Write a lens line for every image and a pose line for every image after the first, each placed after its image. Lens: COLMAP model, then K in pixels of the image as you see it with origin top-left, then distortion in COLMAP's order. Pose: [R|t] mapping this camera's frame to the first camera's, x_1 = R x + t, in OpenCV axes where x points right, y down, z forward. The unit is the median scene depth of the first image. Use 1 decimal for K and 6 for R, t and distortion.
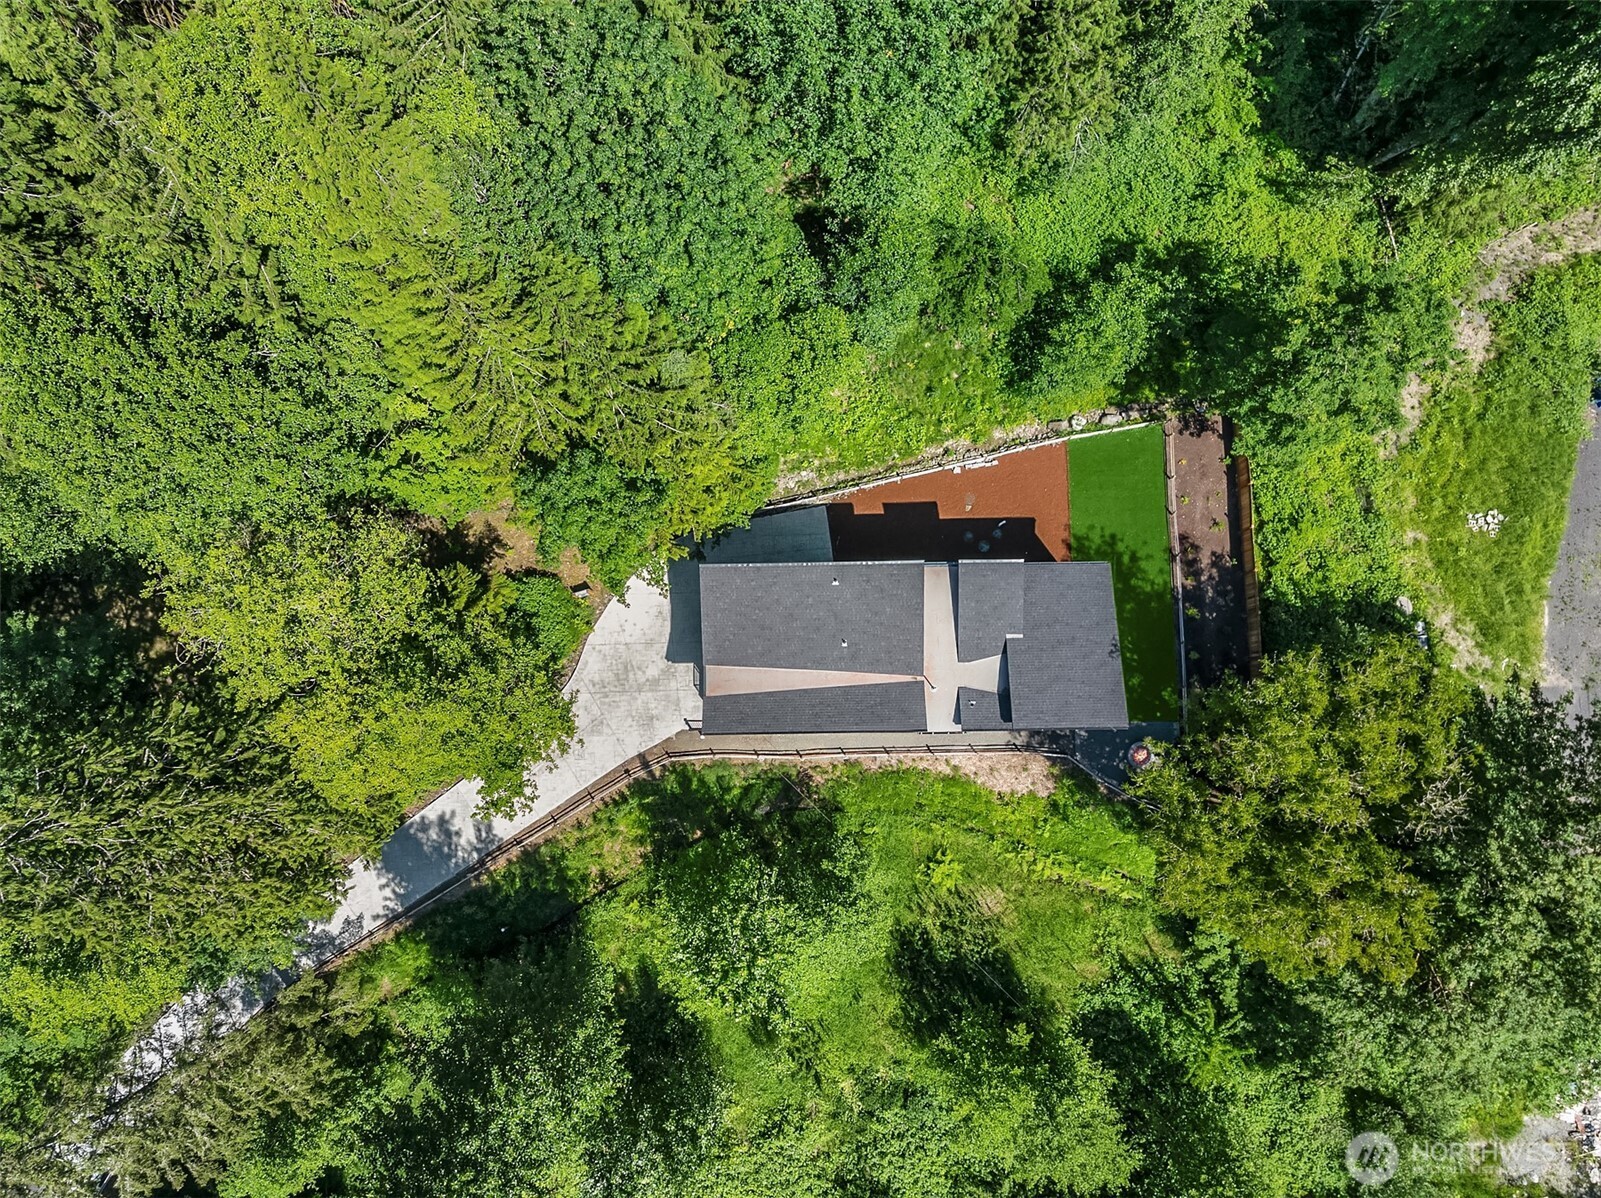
lens RADIAL K [[1154.1, 0, 820.3], [0, 1154.1, 586.4], [0, 0, 1]] dist [-0.043968, -0.004108]
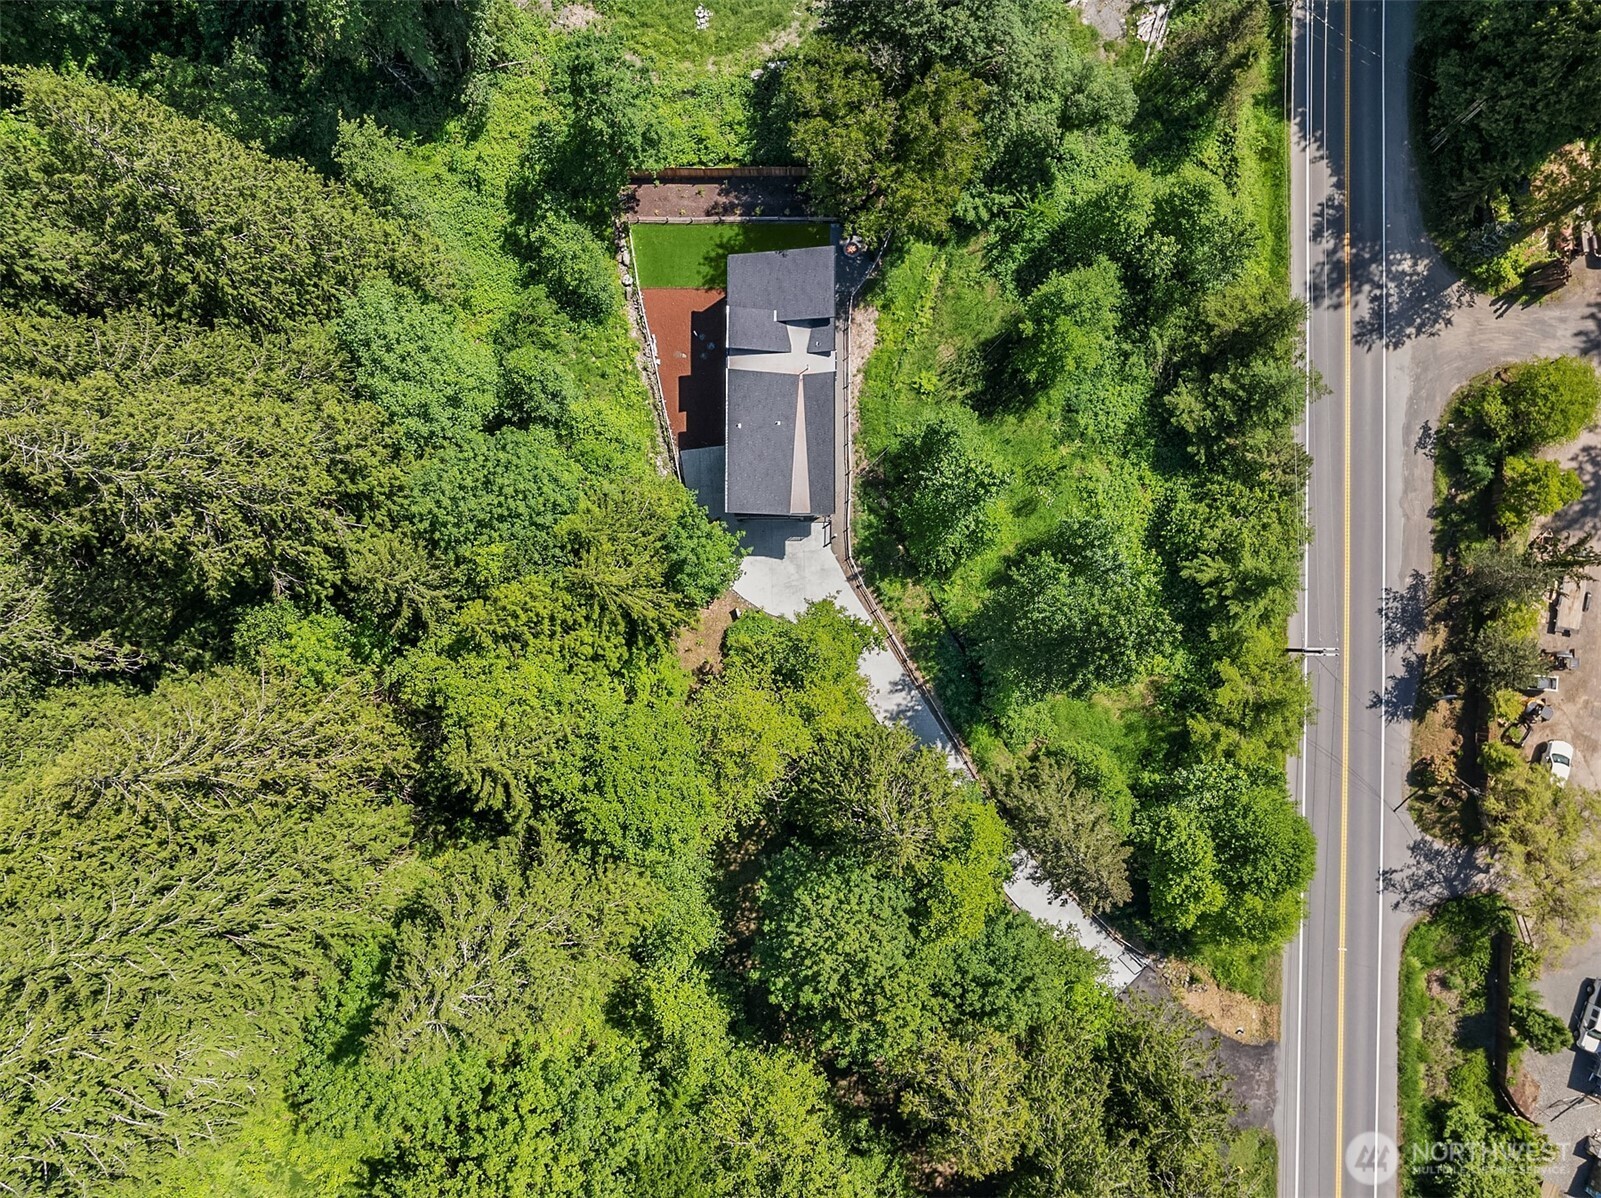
lens RADIAL K [[1154.1, 0, 820.3], [0, 1154.1, 586.4], [0, 0, 1]] dist [-0.043968, -0.004108]
pose [[0.014992, -0.997444, 0.069858, -0.272820], [0.992441, 0.023355, 0.120482, -0.067506], [-0.121806, 0.067524, 0.990254, -0.470377]]
